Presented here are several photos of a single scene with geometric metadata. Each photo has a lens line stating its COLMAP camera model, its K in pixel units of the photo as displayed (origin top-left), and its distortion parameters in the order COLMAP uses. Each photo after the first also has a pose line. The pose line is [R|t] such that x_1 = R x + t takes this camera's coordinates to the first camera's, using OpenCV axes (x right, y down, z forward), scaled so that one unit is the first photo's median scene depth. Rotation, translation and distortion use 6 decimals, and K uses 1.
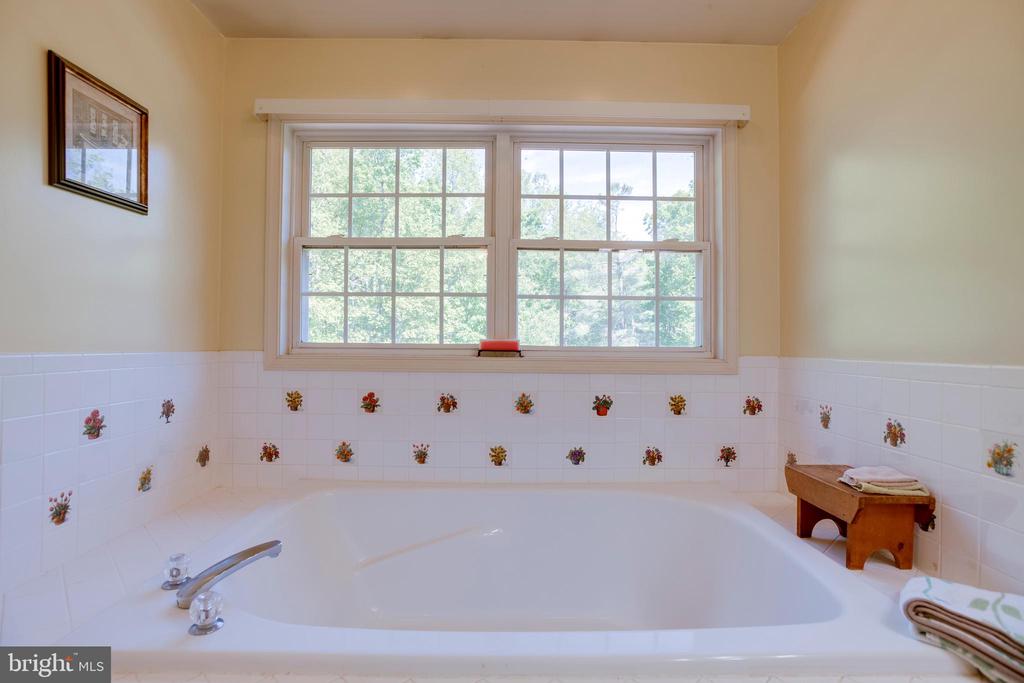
lens RADIAL K [[493.9, 0, 511.2], [0, 493.9, 335.5], [0, 0, 1]] dist [-0.048293, 0.014077]
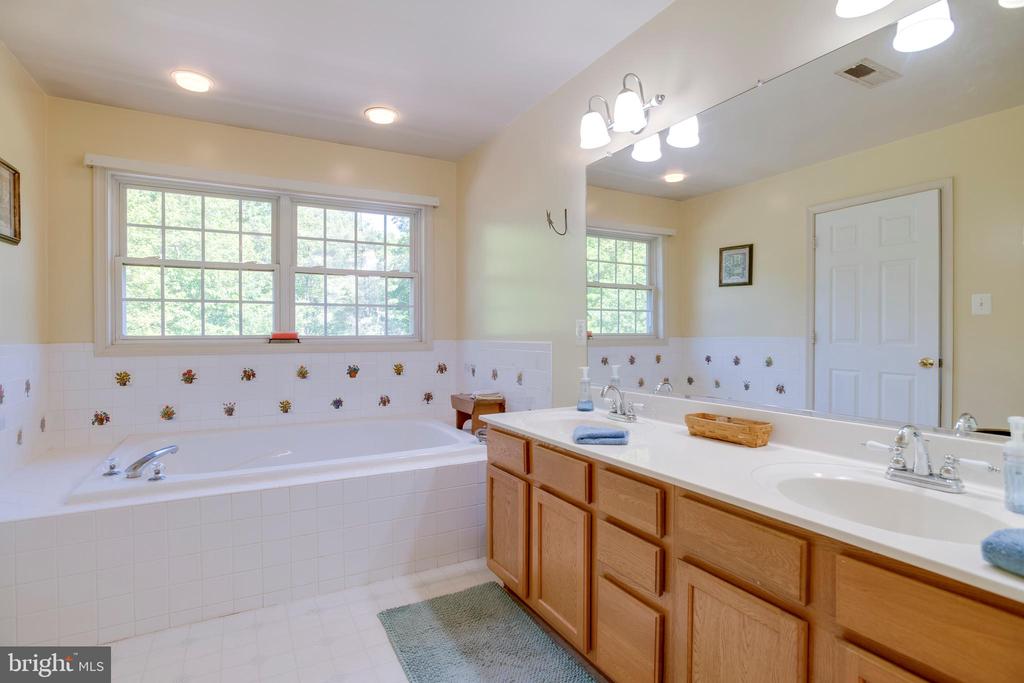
lens RADIAL K [[493.9, 0, 524.0], [0, 493.9, 339.1], [0, 0, 1]] dist [-0.048293, 0.014077]
pose [[0.863029, -0.017179, 0.504862, -0.151169], [0.000994, 0.999477, 0.032311, -0.018934], [-0.505153, -0.027384, 0.862595, -0.713575]]
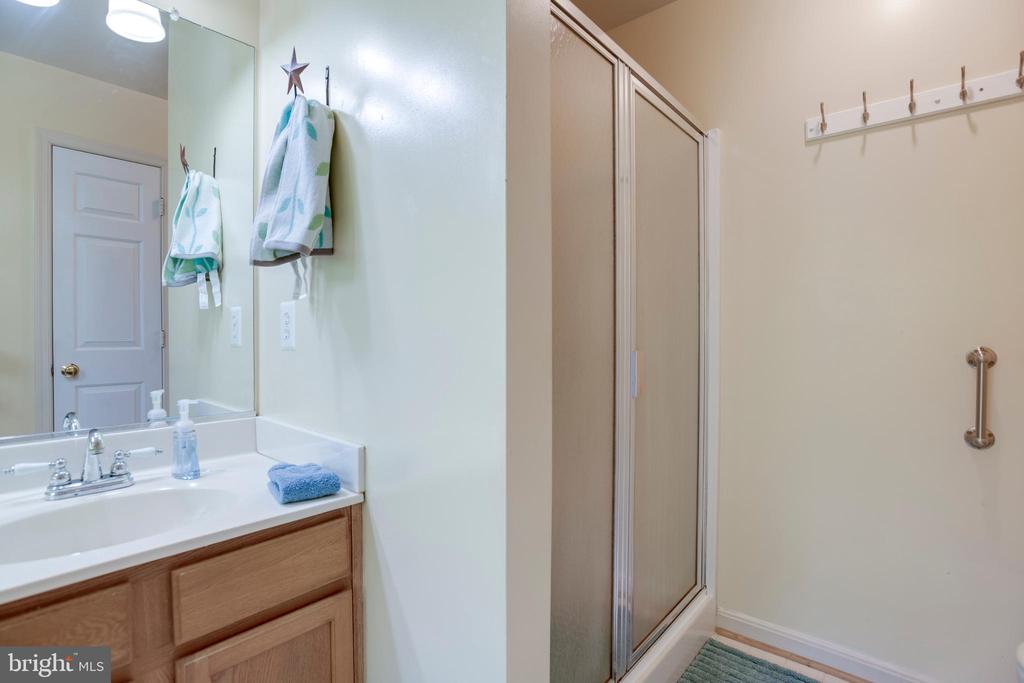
lens RADIAL K [[493.9, 0, 513.5], [0, 493.9, 340.3], [0, 0, 1]] dist [-0.048293, 0.014077]
pose [[-0.757413, -0.017000, 0.652715, -0.153109], [-0.017417, 0.999831, 0.005830, -0.005663], [-0.652704, -0.006953, -0.757581, -0.370325]]
